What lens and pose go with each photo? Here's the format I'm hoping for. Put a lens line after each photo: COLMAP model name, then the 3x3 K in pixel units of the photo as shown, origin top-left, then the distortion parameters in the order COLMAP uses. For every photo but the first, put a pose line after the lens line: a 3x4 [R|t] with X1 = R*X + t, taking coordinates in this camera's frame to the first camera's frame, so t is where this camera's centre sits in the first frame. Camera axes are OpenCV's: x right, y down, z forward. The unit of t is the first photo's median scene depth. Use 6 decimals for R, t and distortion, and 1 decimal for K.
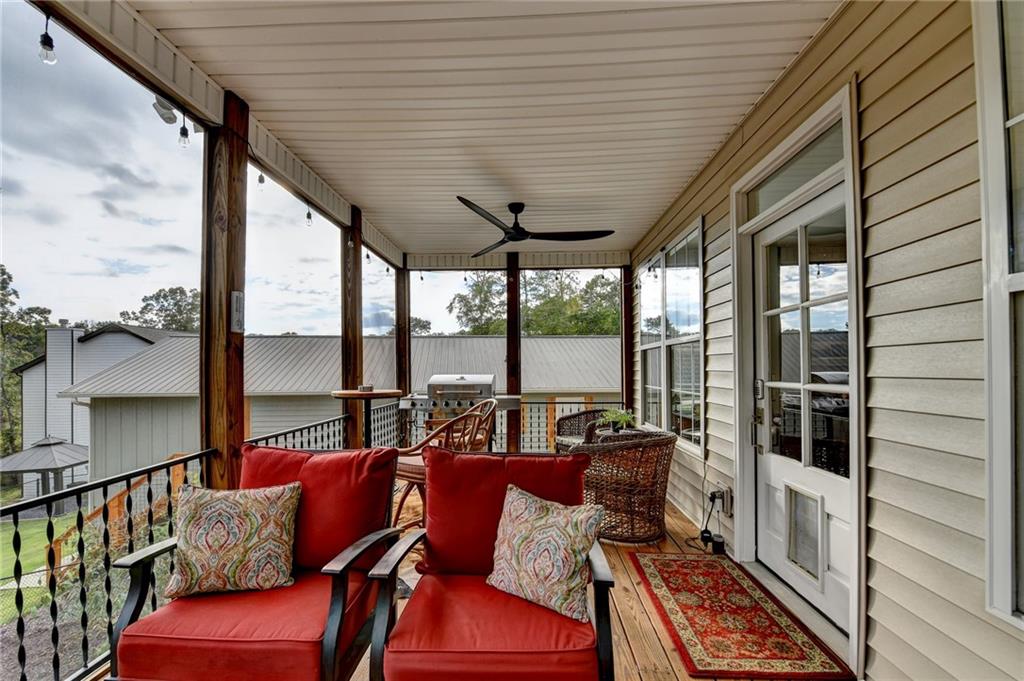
lens RADIAL K [[421.5, 0, 513.6], [0, 421.5, 358.6], [0, 0, 1]] dist [0.000581, -0.000092]
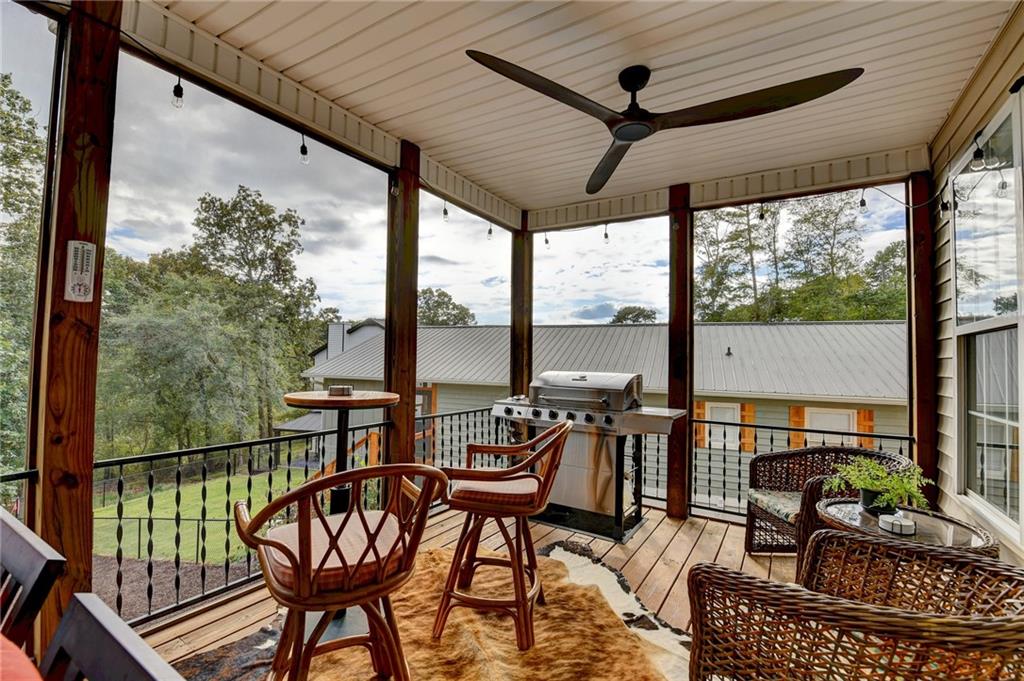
lens RADIAL K [[417.2, 0, 509.6], [0, 417.2, 341.4], [0, 0, 1]] dist [-0.016365, -0.000882]
pose [[0.845376, 0.002583, -0.534165, 0.104812], [-0.014445, 0.999733, -0.018026, 0.001781], [0.533976, 0.022955, 0.845188, 0.294735]]
